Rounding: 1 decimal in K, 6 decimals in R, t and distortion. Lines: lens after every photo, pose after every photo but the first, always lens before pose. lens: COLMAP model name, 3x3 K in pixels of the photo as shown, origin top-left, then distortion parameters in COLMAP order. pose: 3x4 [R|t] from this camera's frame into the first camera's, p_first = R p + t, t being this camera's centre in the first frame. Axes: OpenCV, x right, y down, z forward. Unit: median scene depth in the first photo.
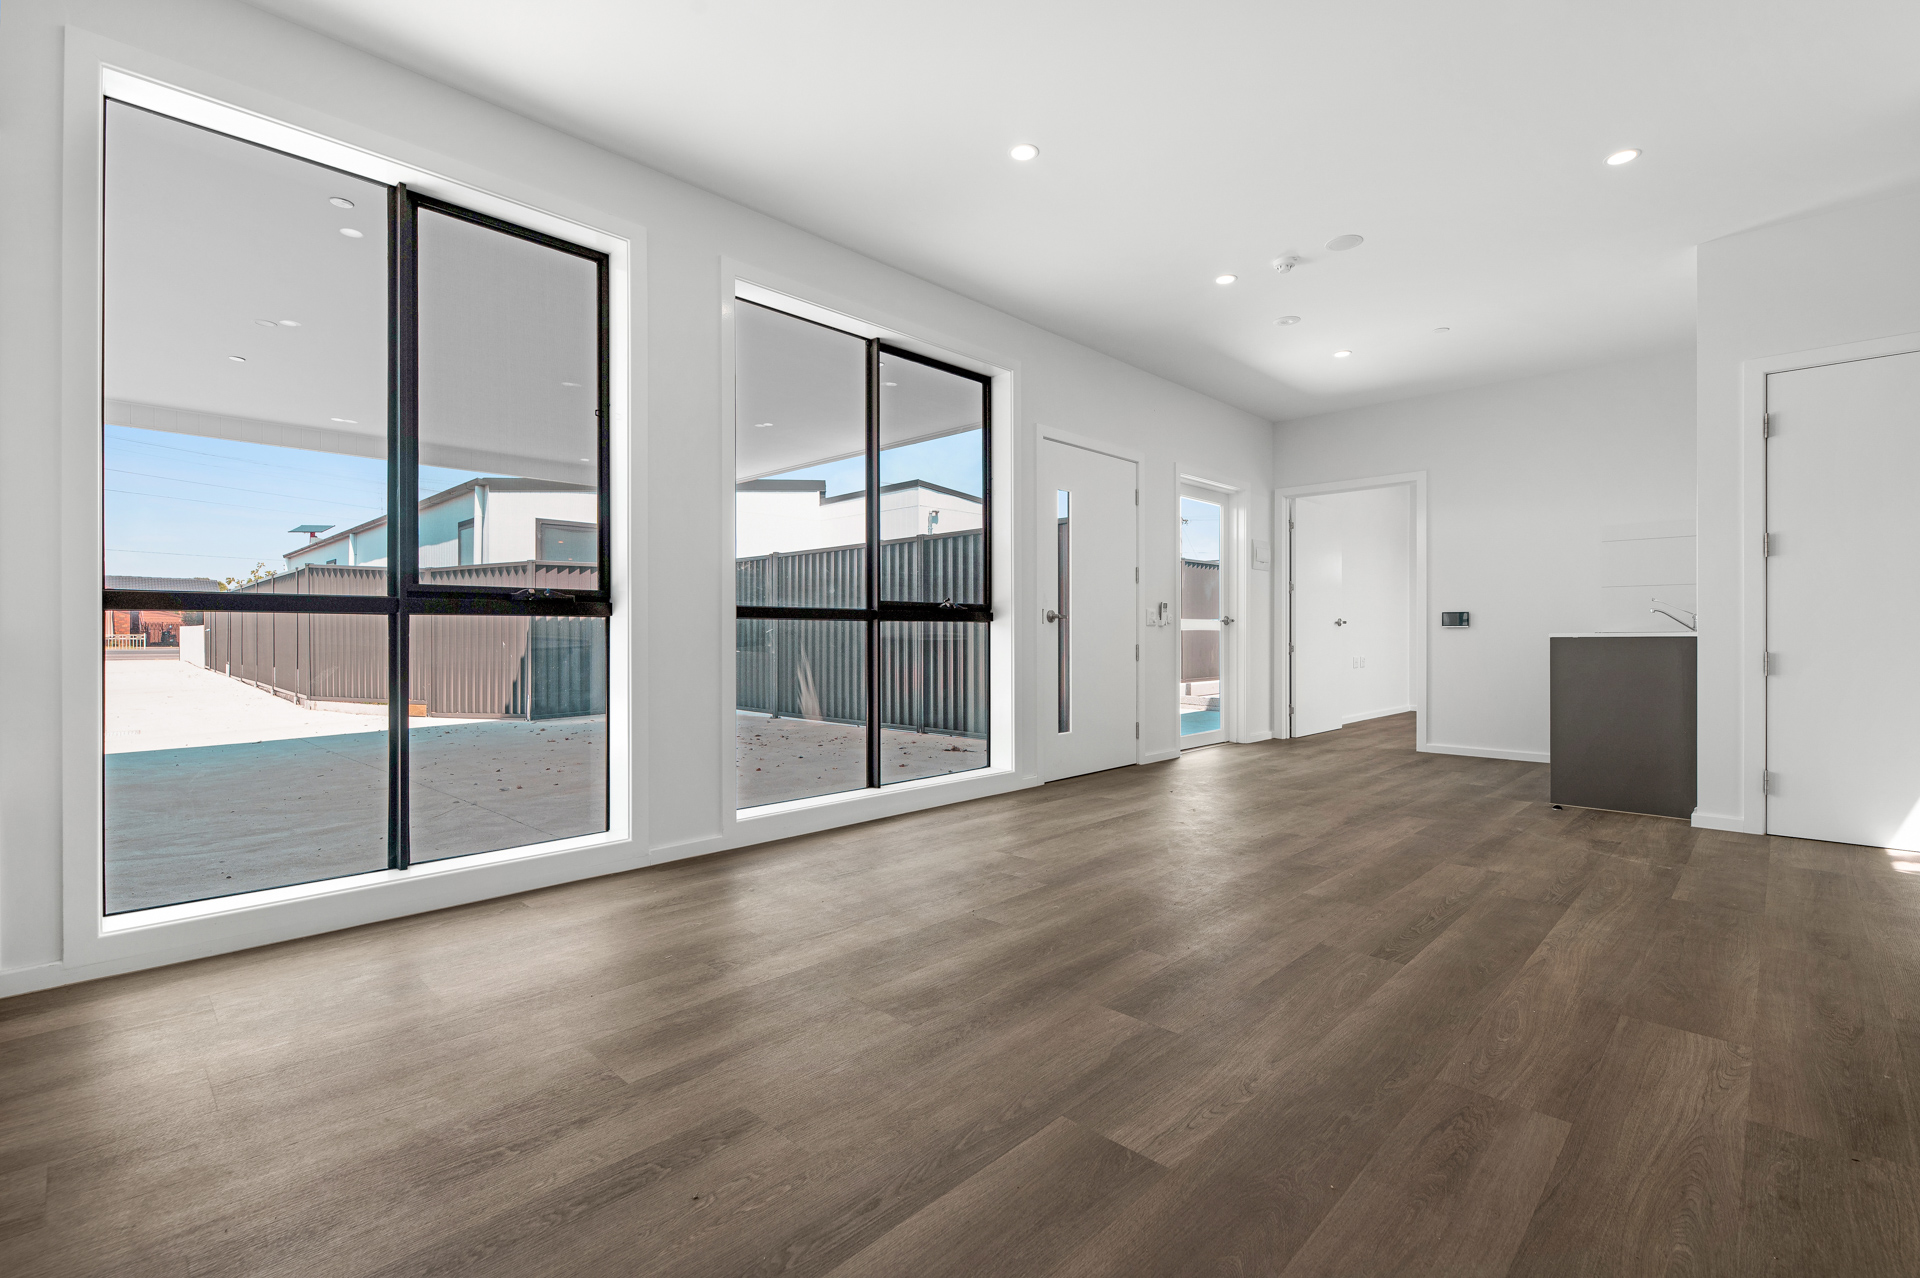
lens RADIAL K [[858.3, 0, 960.0], [0, 858.3, 639.0], [0, 0, 1]] dist [-0.002436, -0.000375]
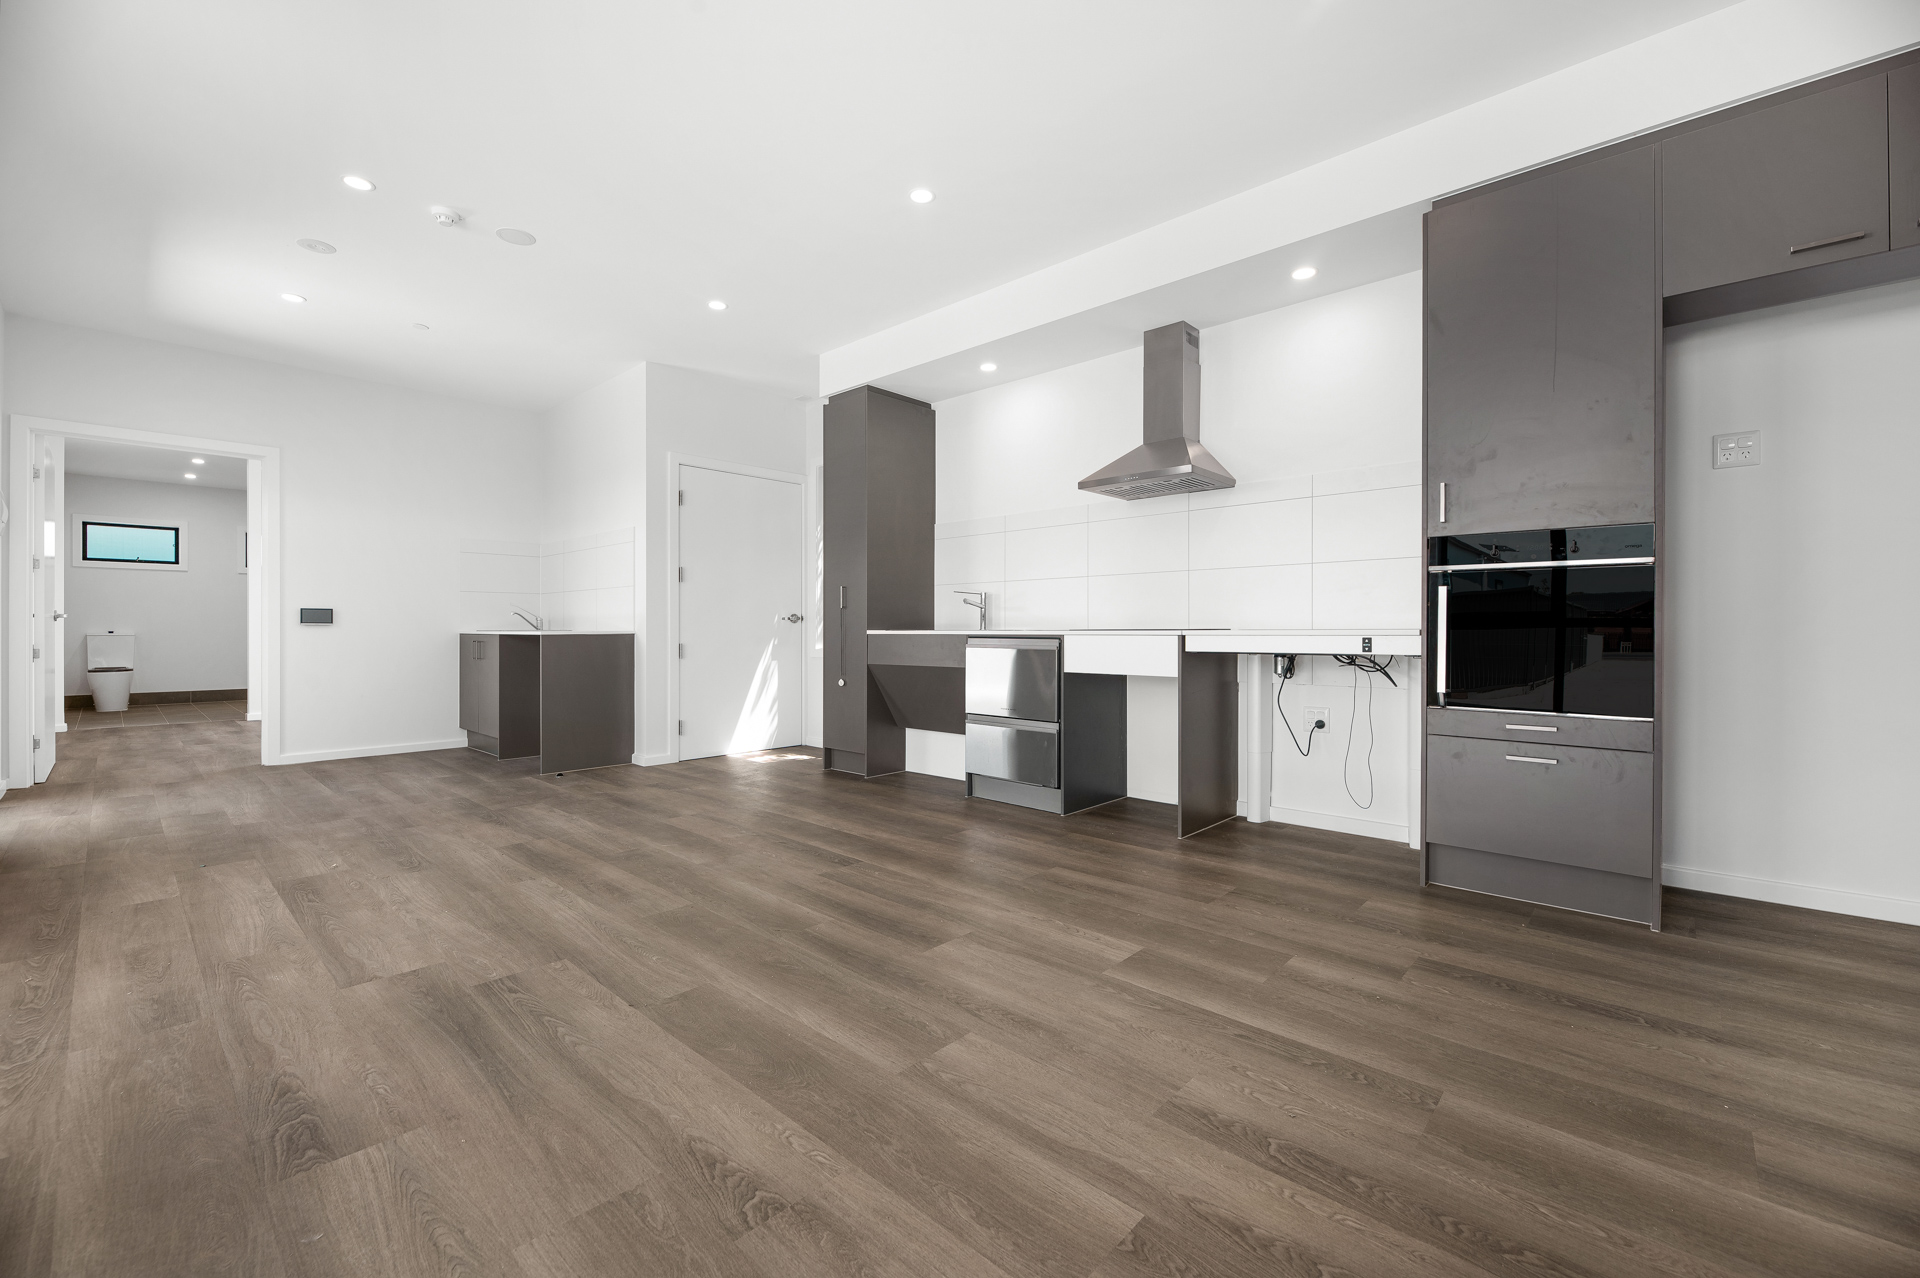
lens RADIAL K [[777.5, 0, 960.0], [0, 777.5, 639.0], [0, 0, 1]] dist [0.001662, 0.000162]
pose [[-0.032222, -0.010693, 0.999424, -0.760647], [0.003216, 0.999936, 0.010802, -0.010776], [-0.999476, 0.003562, -0.032185, 0.833627]]
